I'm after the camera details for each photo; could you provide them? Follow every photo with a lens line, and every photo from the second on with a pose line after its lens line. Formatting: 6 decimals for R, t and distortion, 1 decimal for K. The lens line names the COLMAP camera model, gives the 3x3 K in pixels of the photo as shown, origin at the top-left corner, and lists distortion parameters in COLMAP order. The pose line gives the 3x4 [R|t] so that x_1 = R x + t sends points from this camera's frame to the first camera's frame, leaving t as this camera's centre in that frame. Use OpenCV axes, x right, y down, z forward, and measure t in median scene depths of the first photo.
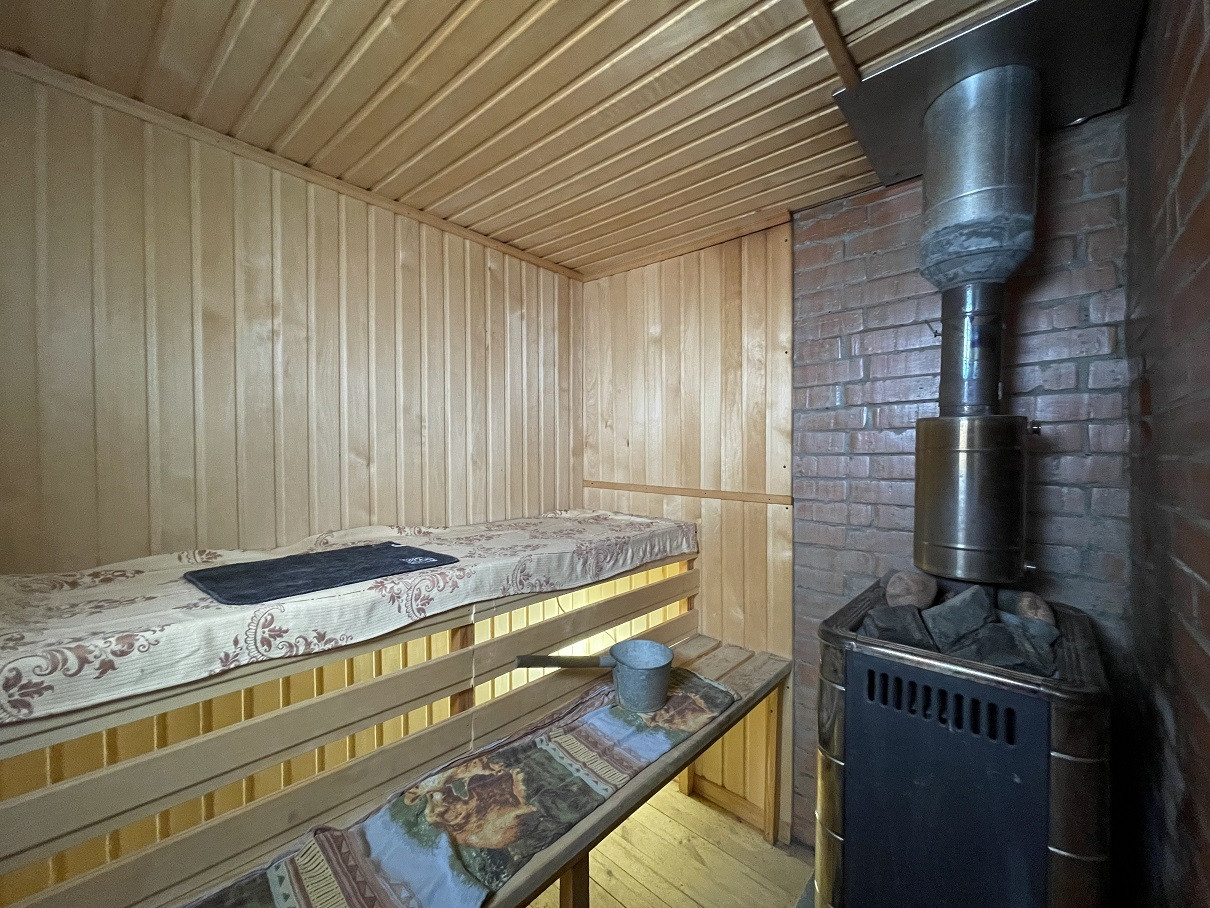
lens RADIAL K [[482.2, 0, 598.3], [0, 482.2, 458.1], [0, 0, 1]] dist [-0.001063, 0.000373]
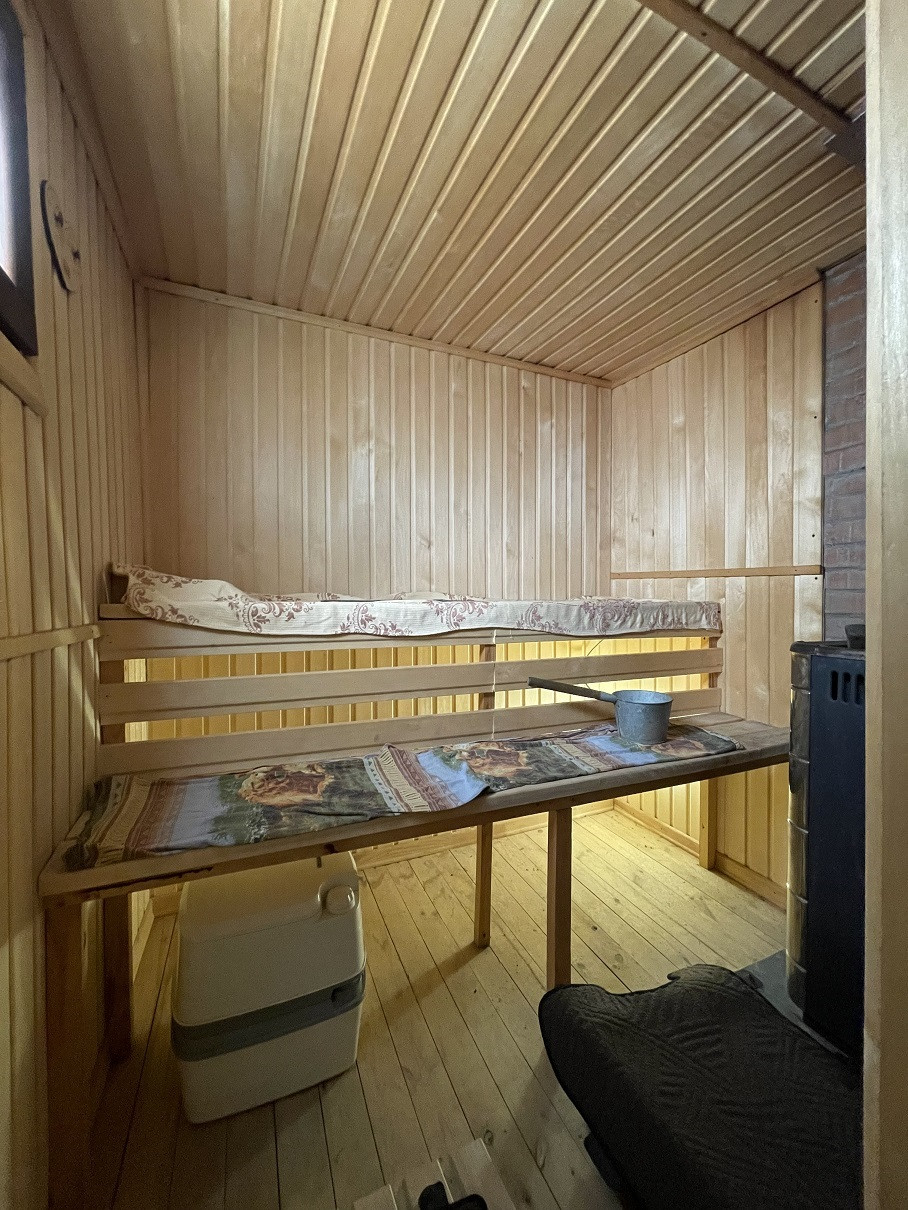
lens RADIAL K [[482.2, 0, 454.1], [0, 482.2, 600.1], [0, 0, 1]] dist [-0.001063, 0.000373]
pose [[0.912833, 0.005749, -0.408293, 0.129490], [-0.007459, 0.999969, -0.002596, 0.162918], [0.408265, 0.005415, 0.912847, -0.184039]]
